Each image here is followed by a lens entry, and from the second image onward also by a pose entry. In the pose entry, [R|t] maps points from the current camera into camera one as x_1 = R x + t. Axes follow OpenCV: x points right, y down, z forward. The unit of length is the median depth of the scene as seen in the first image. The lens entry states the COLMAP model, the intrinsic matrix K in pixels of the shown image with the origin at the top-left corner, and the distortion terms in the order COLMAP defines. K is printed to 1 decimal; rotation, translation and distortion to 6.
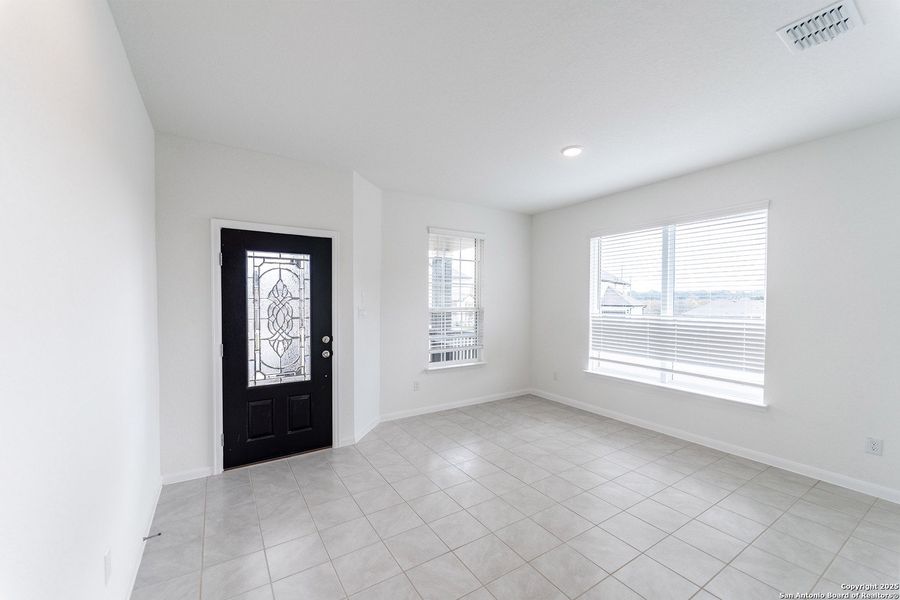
lens RADIAL K [[362.5, 0, 454.6], [0, 362.5, 300.9], [0, 0, 1]] dist [0.000733, -0.000111]
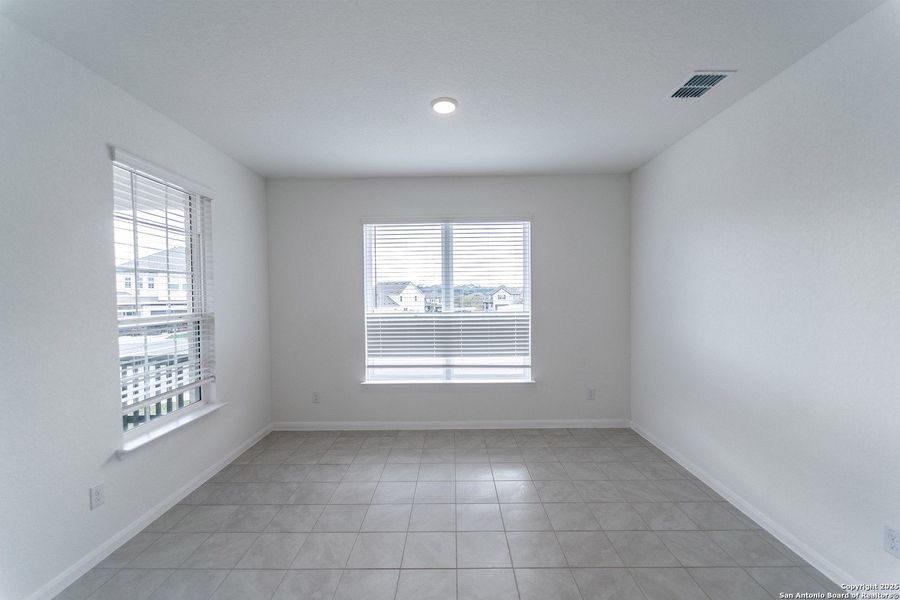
lens RADIAL K [[362.5, 0, 448.1], [0, 362.5, 302.4], [0, 0, 1]] dist [0.000733, -0.000111]
pose [[0.555610, -0.025445, 0.831053, -0.240285], [0.015251, 0.999675, 0.020411, -0.007312], [-0.831303, 0.001334, 0.555818, 0.414728]]
